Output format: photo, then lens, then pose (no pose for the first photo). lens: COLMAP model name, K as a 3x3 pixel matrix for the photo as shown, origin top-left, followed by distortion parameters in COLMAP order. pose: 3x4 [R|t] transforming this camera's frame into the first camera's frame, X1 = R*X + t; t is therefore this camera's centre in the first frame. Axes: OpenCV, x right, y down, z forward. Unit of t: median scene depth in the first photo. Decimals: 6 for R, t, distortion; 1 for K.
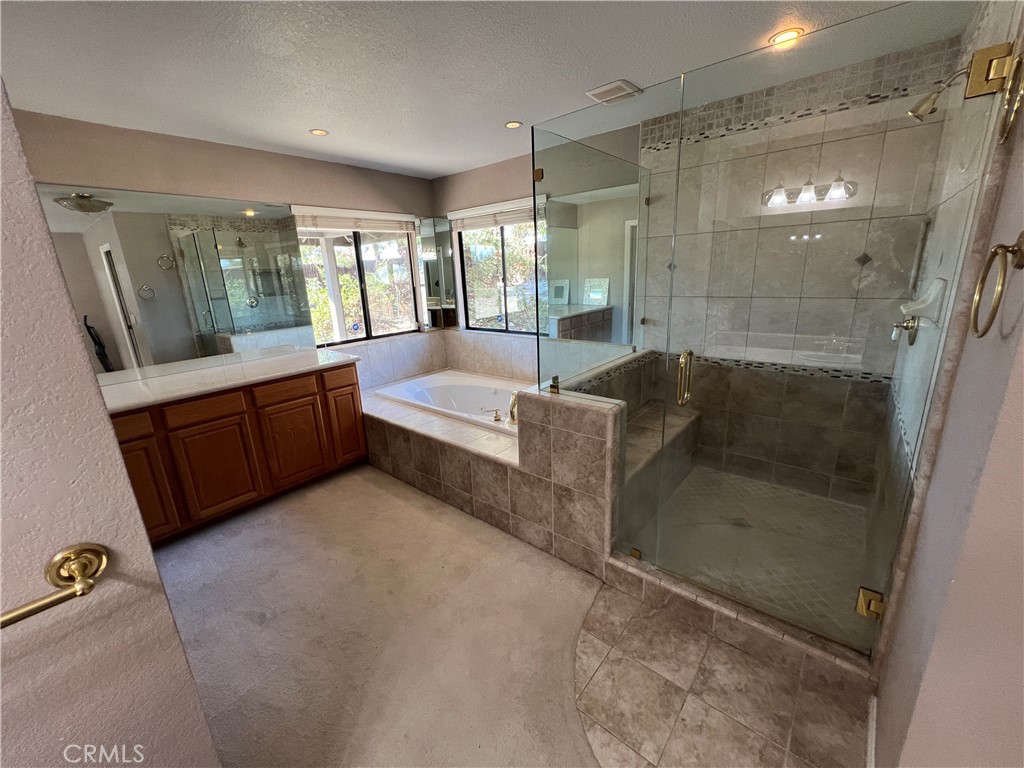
lens RADIAL K [[412.5, 0, 509.2], [0, 412.5, 383.7], [0, 0, 1]] dist [-0.001270, -0.000290]
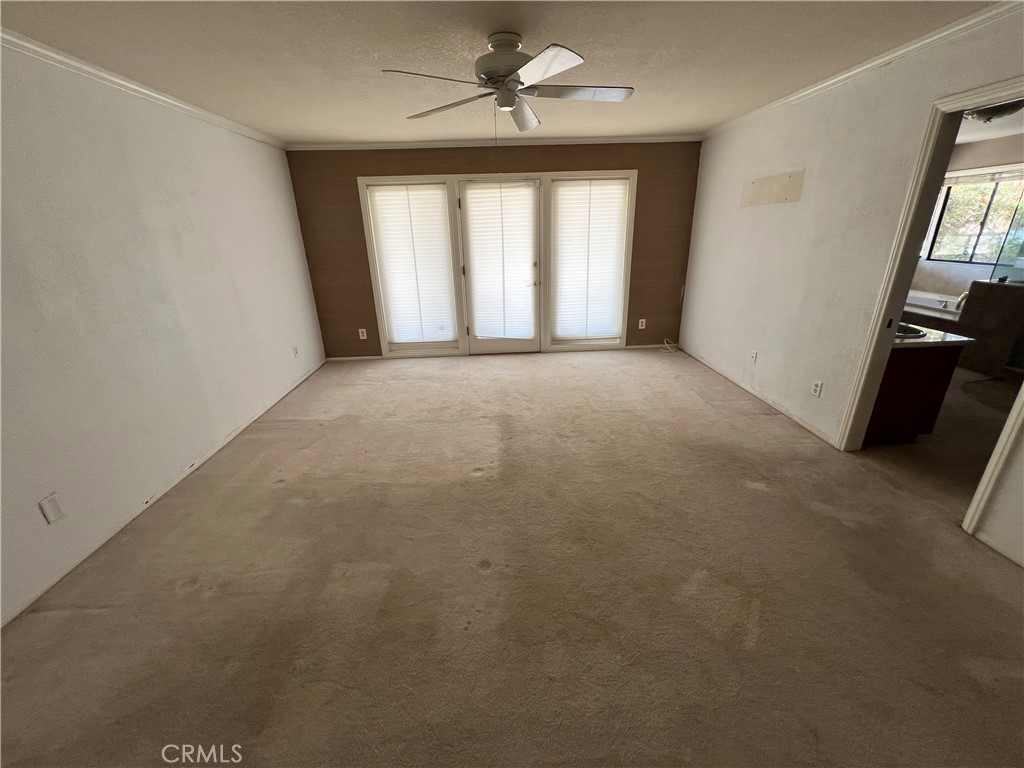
lens RADIAL K [[412.5, 0, 514.8], [0, 412.5, 384.1], [0, 0, 1]] dist [-0.001270, -0.000290]
pose [[0.689249, 0.281426, -0.667634, -0.031281], [-0.194162, 0.959520, 0.204017, 0.408153], [0.698024, -0.010989, 0.715990, -1.539062]]
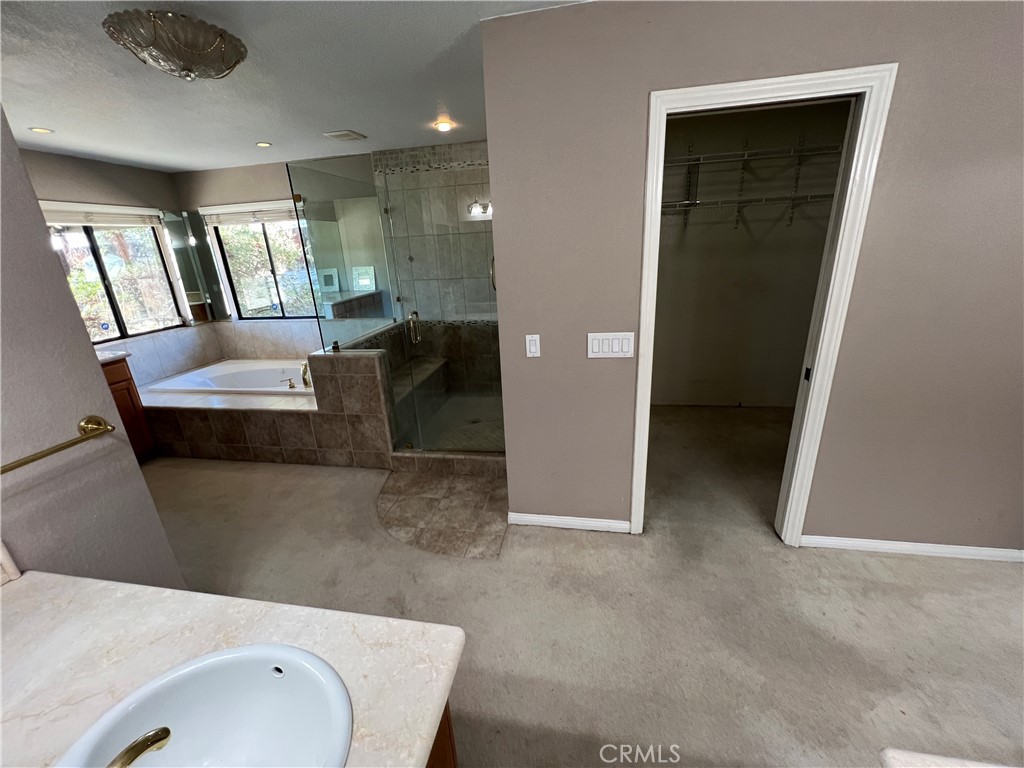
lens RADIAL K [[412.5, 0, 509.9], [0, 412.5, 382.1], [0, 0, 1]] dist [-0.001270, -0.000290]
pose [[0.867736, -0.159052, 0.470889, -0.043385], [0.145086, 0.987209, 0.066090, 0.090397], [-0.475377, 0.010971, 0.879714, -0.404442]]
